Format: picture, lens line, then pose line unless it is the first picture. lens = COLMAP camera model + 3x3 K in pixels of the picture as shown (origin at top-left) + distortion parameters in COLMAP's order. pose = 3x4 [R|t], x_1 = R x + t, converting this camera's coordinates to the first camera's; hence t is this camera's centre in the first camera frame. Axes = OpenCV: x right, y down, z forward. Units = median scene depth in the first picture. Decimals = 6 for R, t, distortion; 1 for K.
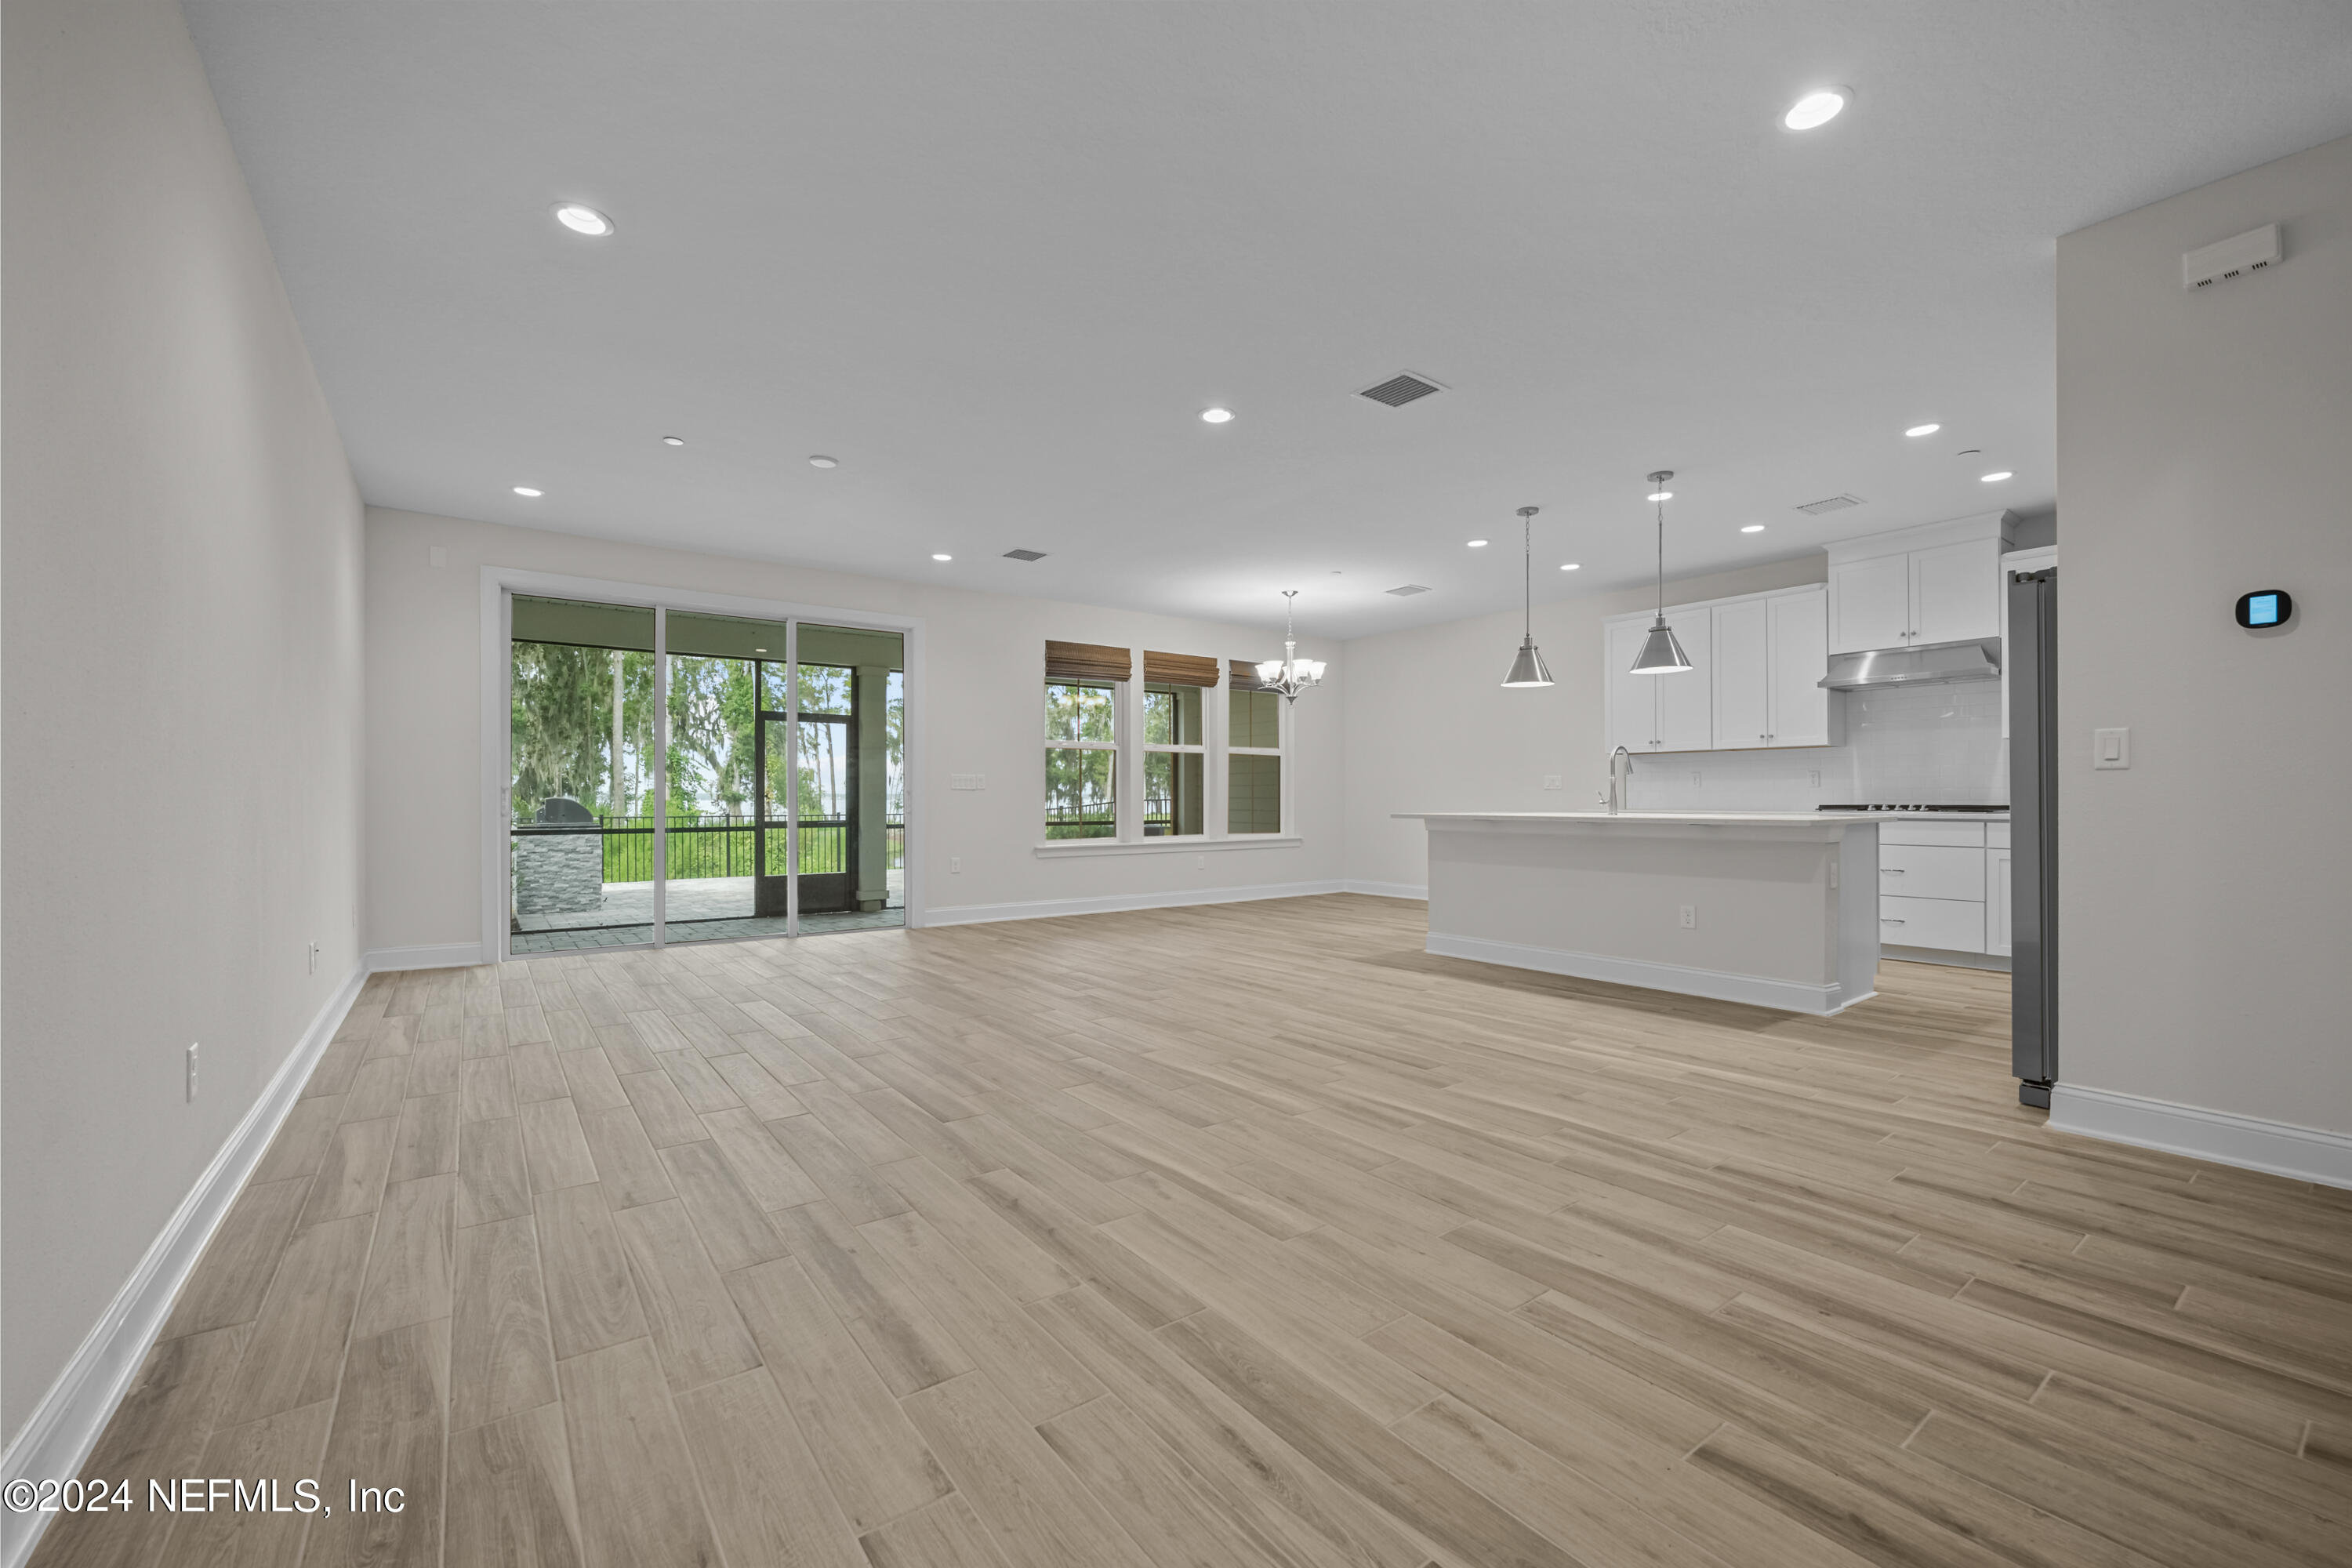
lens RADIAL K [[951.2, 0, 1187.4], [0, 951.2, 800.5], [0, 0, 1]] dist [-0.003638, -0.000210]
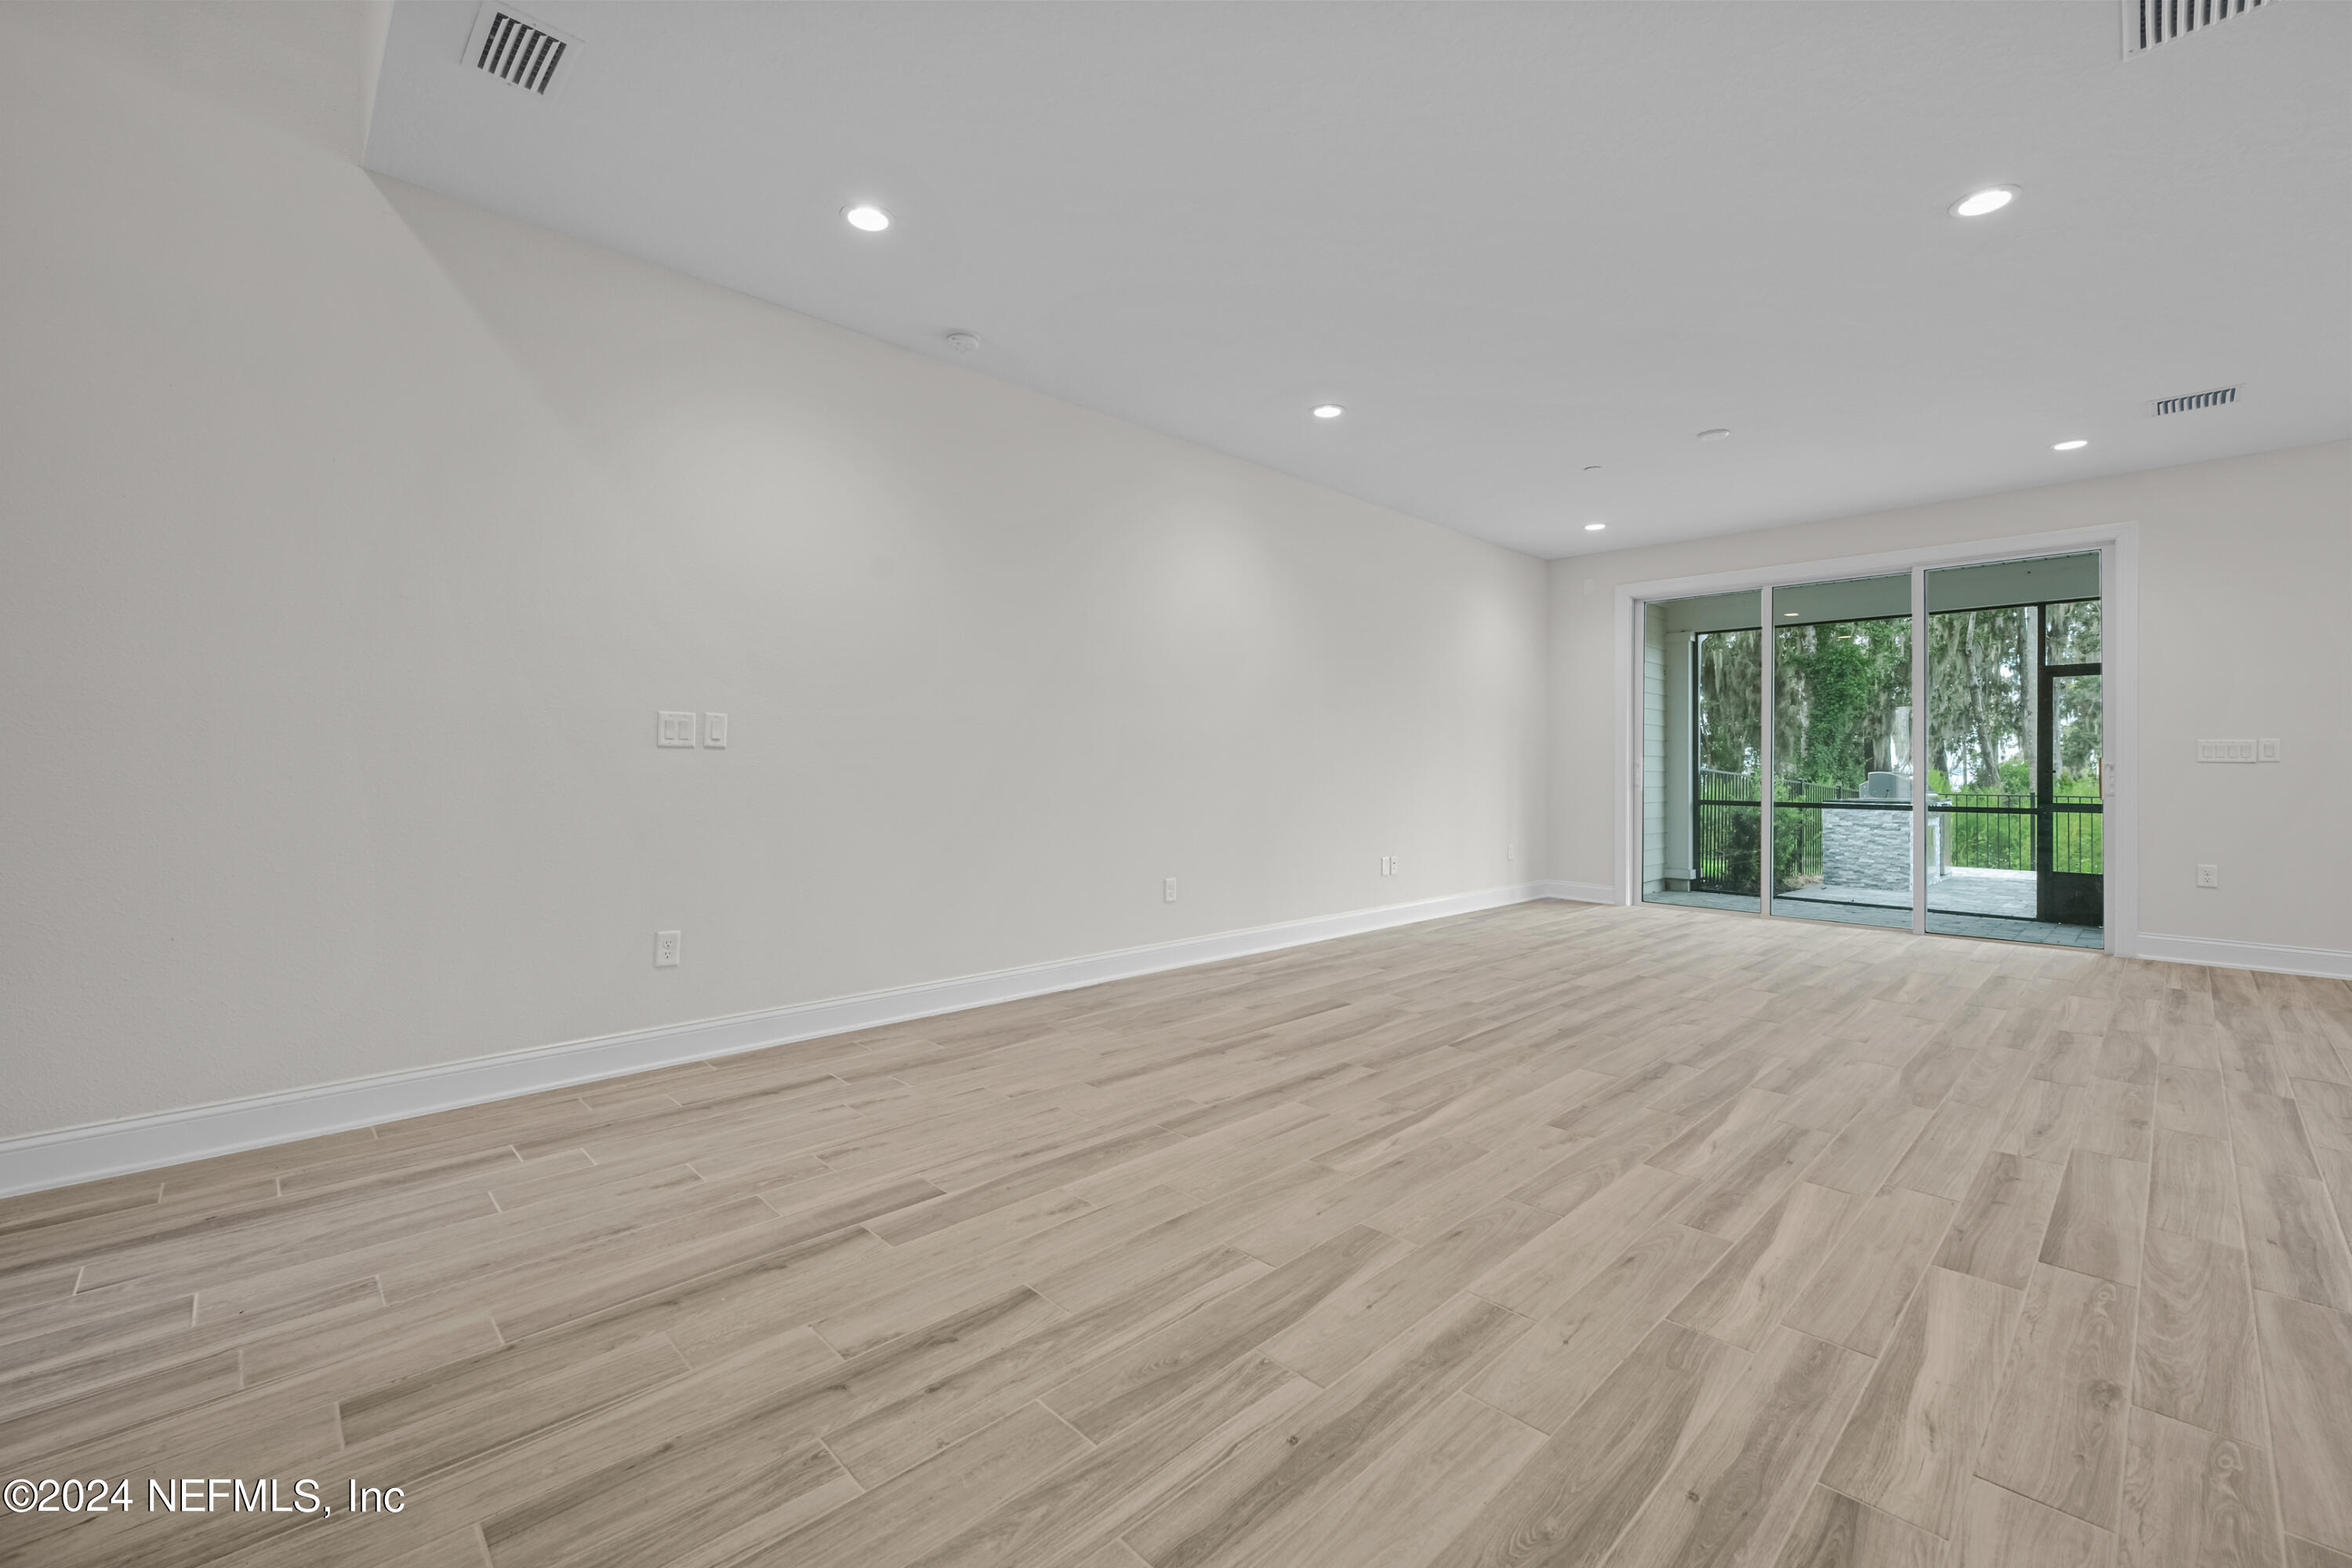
lens RADIAL K [[977.3, 0, 1164.8], [0, 977.3, 767.1], [0, 0, 1]] dist [0.000410, 0.000131]
pose [[0.118591, -0.001639, -0.992942, 0.502982], [-0.007053, 0.999972, -0.002493, -0.001544], [0.992918, 0.007298, 0.118576, 0.276562]]
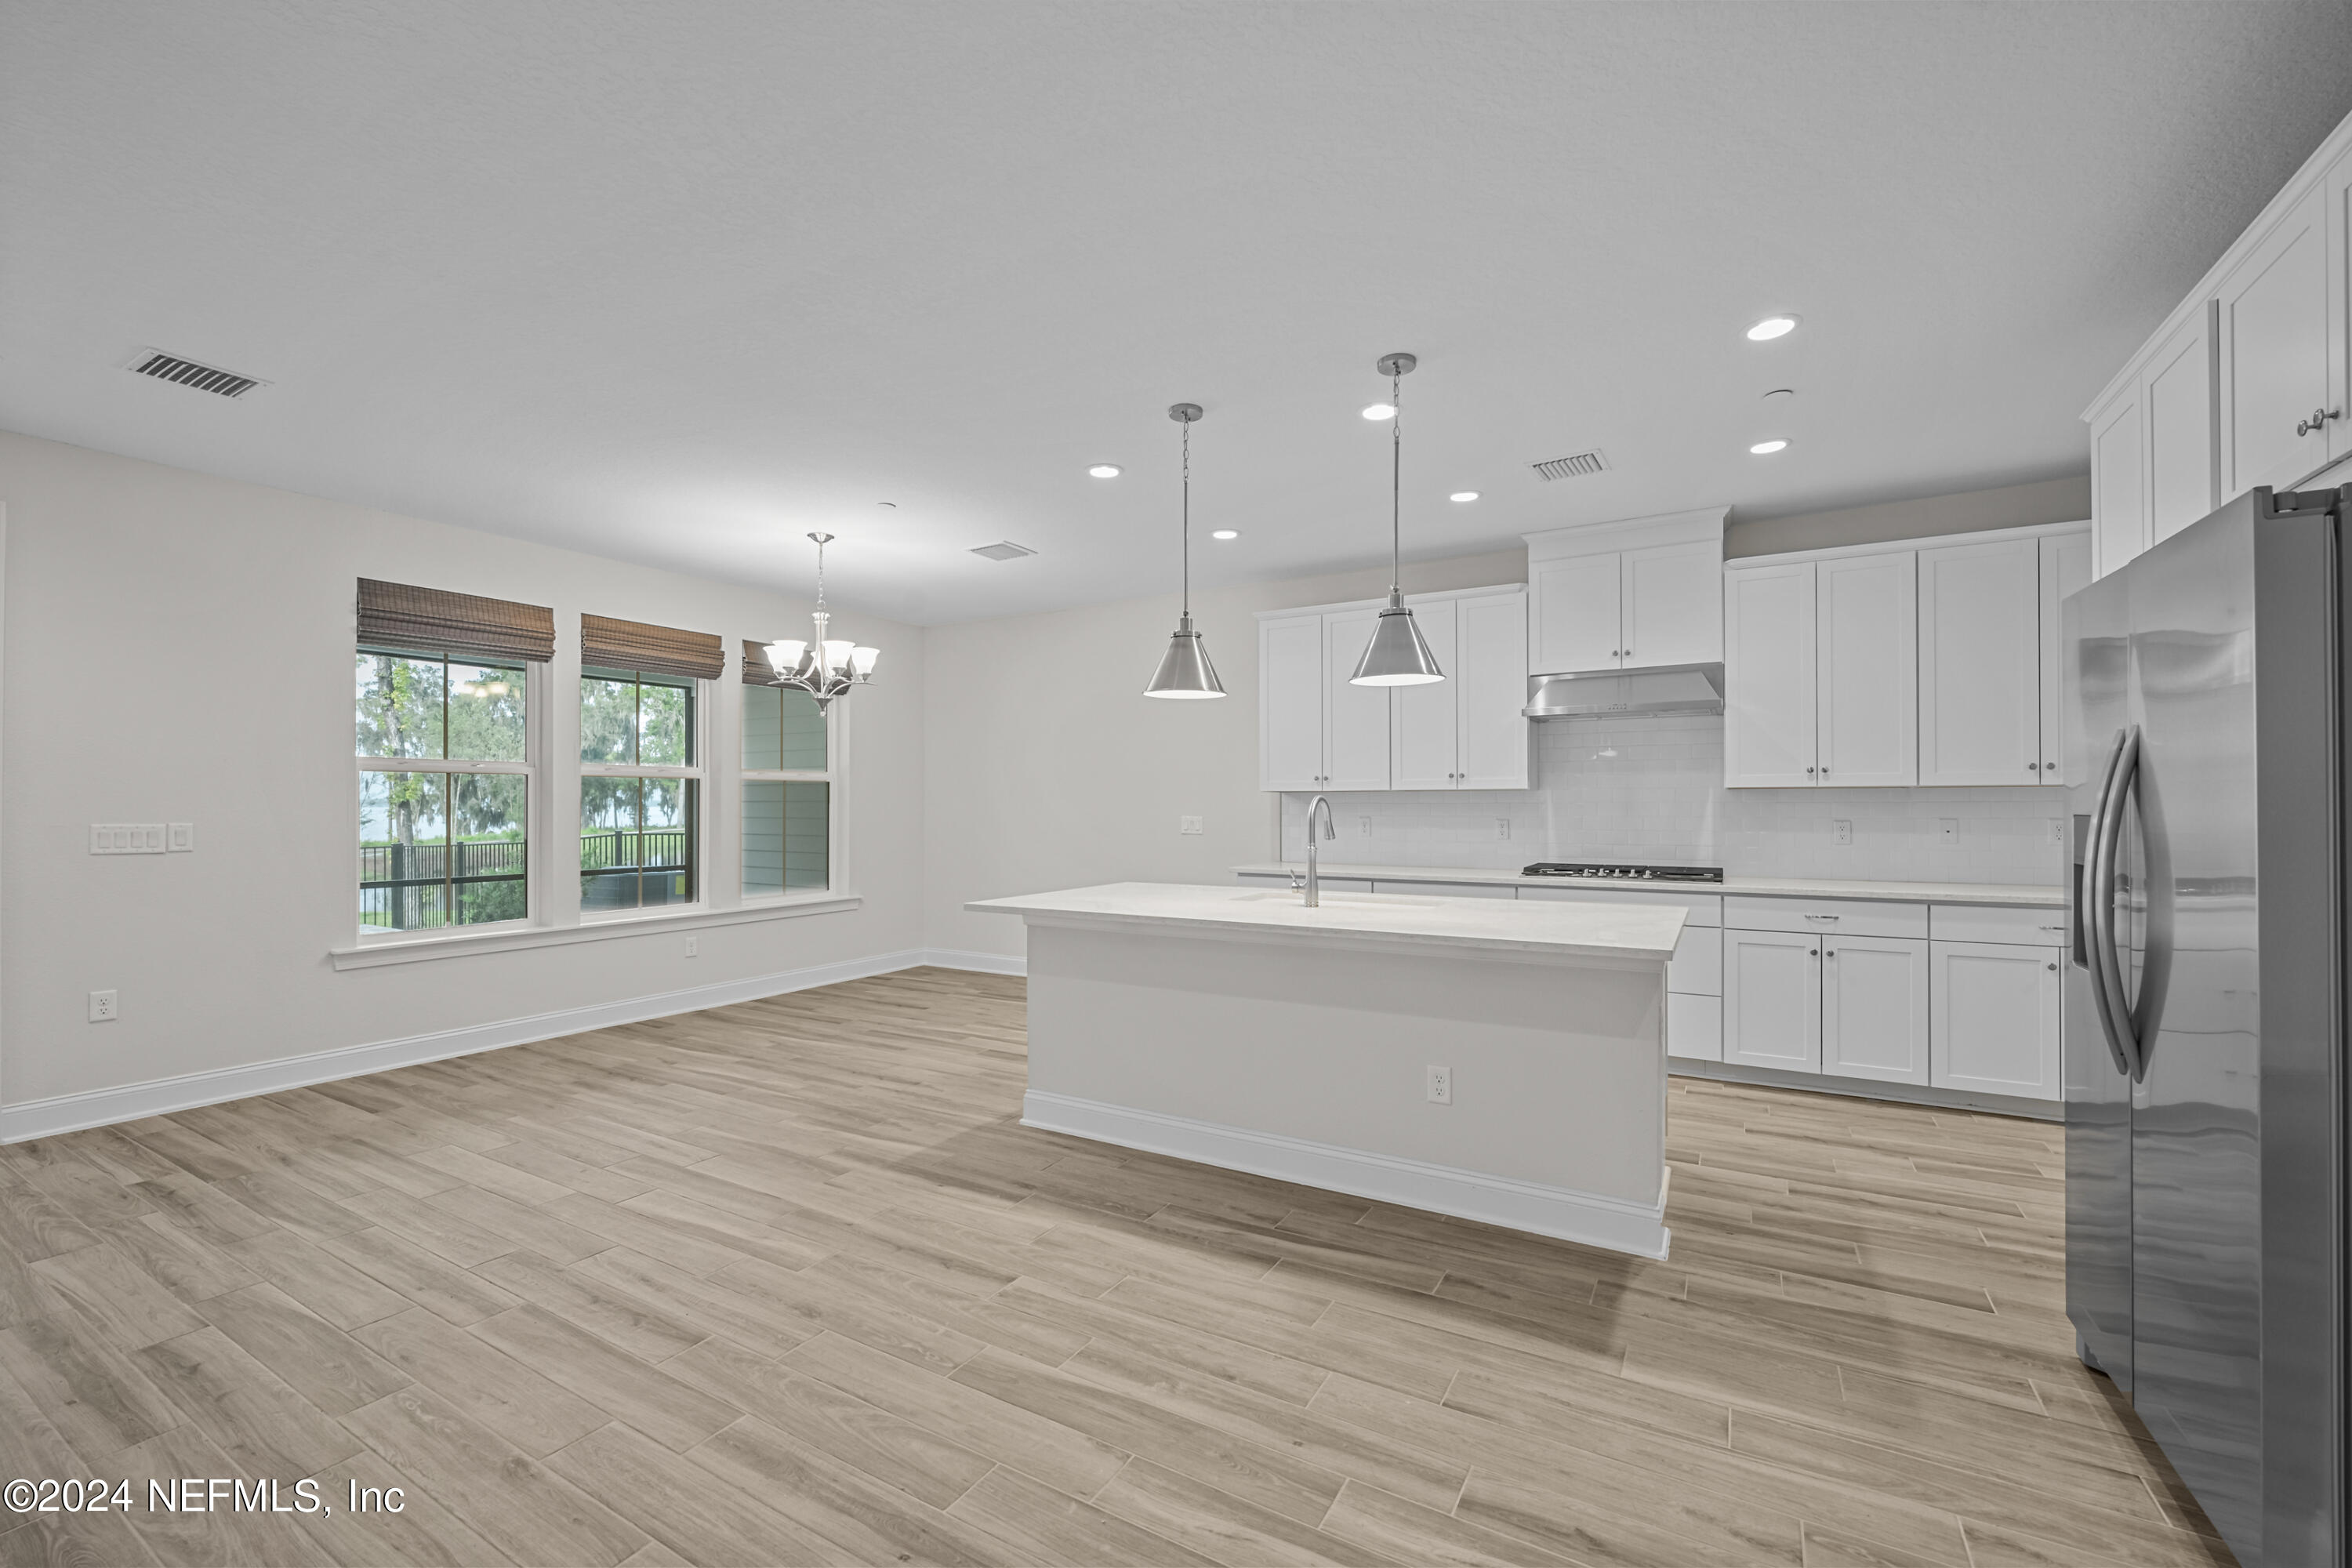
lens RADIAL K [[951.2, 0, 1187.4], [0, 951.2, 800.5], [0, 0, 1]] dist [-0.003638, -0.000210]
pose [[0.921053, 0.003084, 0.389425, 0.126387], [-0.000004, 0.999969, -0.007911, -0.051179], [-0.389438, 0.007285, 0.921024, 0.456797]]
